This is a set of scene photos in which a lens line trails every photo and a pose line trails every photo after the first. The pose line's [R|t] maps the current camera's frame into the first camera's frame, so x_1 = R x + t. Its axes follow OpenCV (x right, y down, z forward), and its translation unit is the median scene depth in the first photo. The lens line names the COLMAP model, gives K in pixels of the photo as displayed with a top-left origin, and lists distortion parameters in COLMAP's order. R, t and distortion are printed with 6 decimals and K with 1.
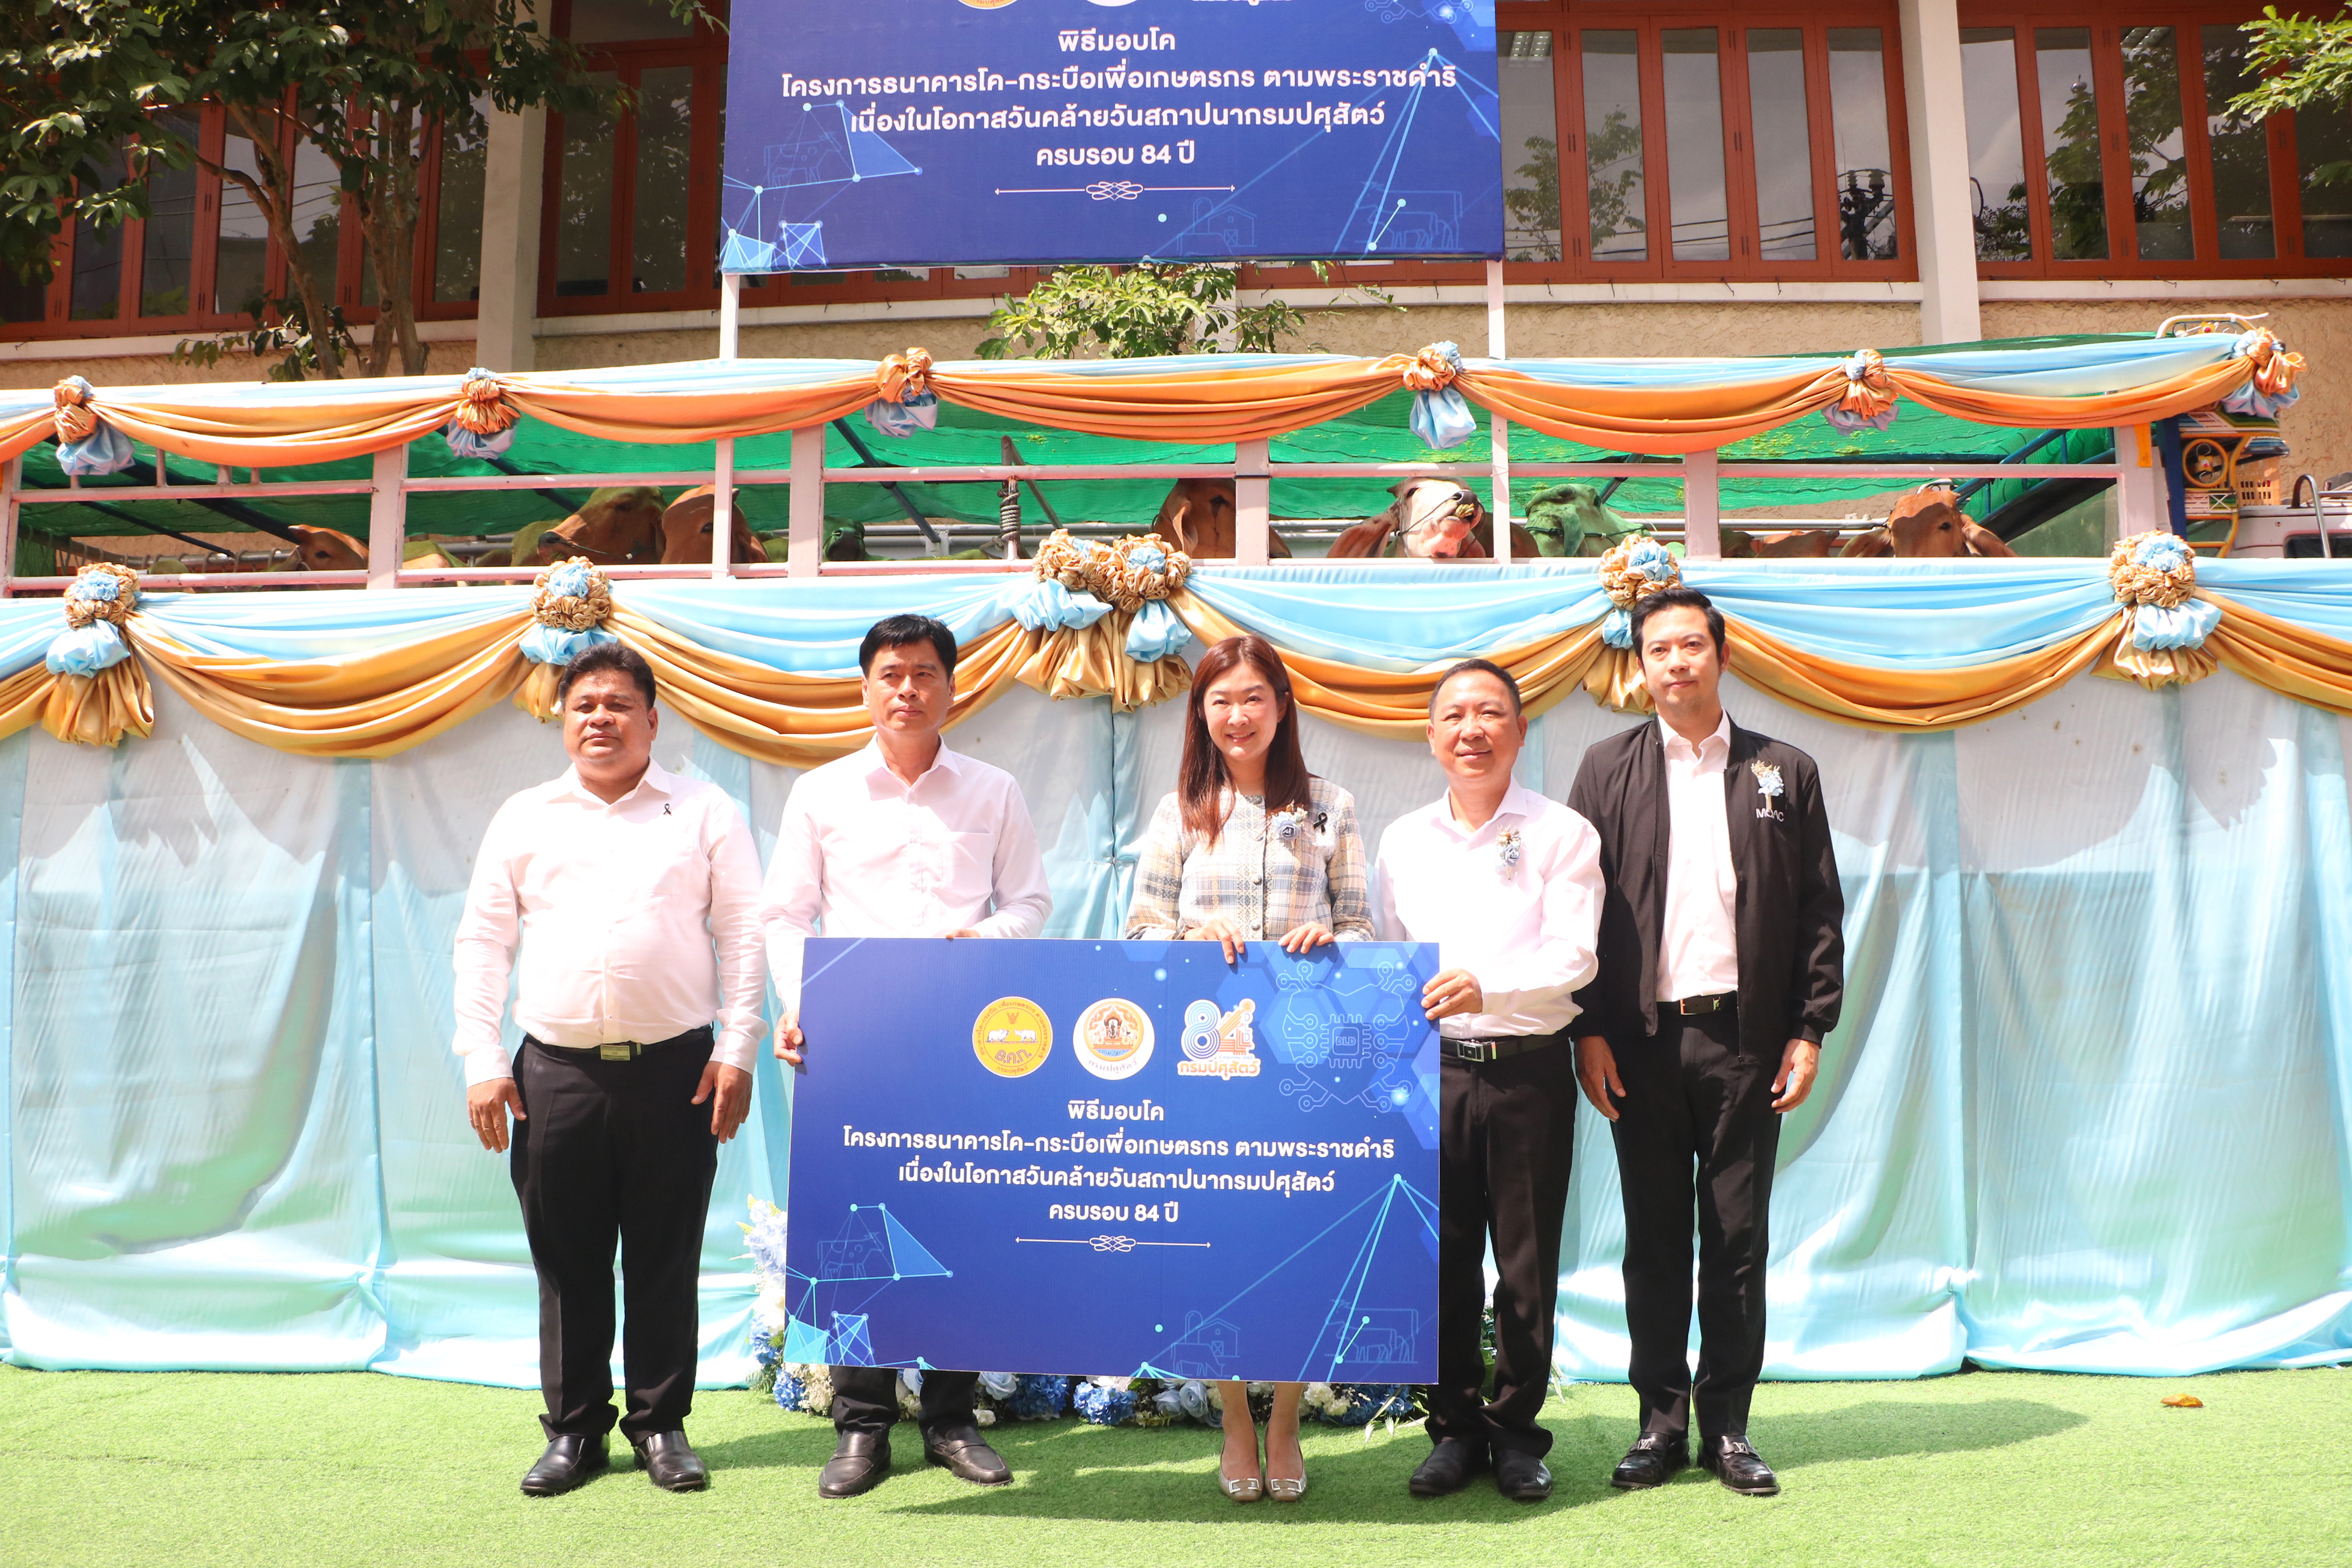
lens RADIAL K [[2023.3, 0, 1180.4], [0, 2023.3, 747.9], [0, 0, 1]] dist [-0.143771, 0.185804]
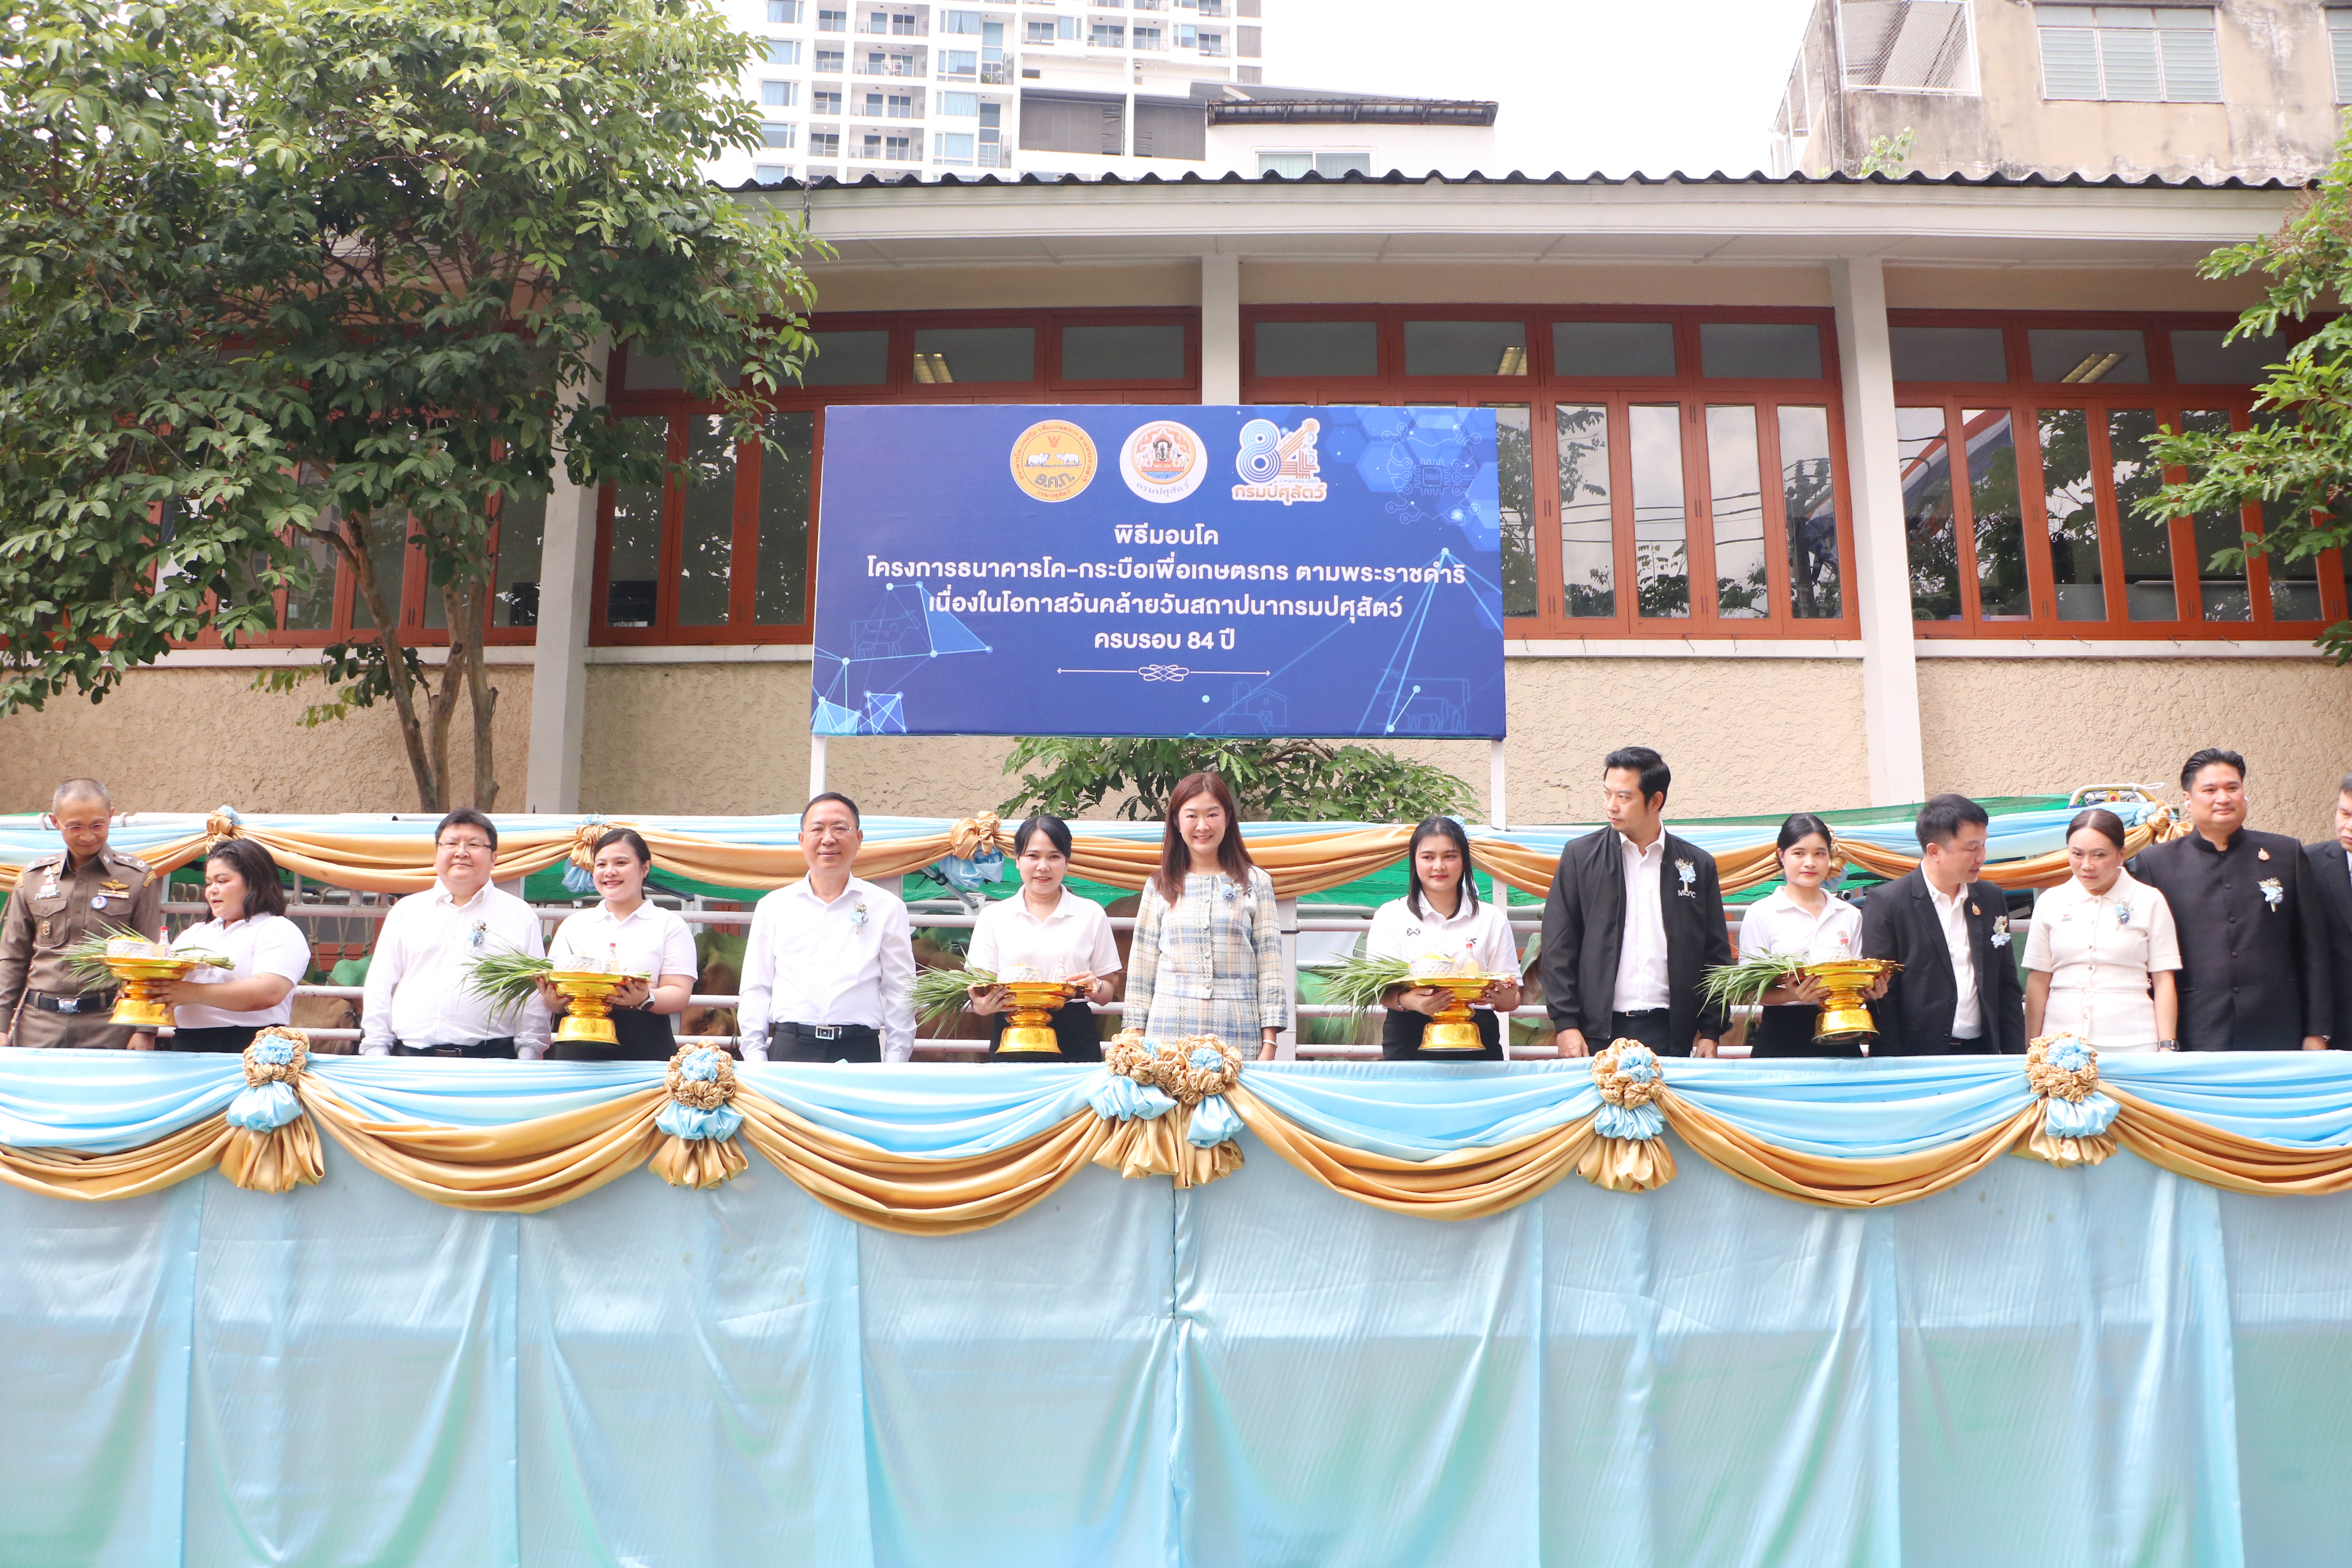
lens RADIAL K [[2023.3, 0, 1180.4], [0, 2023.3, 747.9], [0, 0, 1]] dist [-0.143771, 0.185804]
pose [[0.999474, 0.013412, 0.029518, -0.056671], [-0.011820, 0.998500, -0.053462, -0.174834], [-0.030191, 0.053085, 0.998134, -0.138338]]
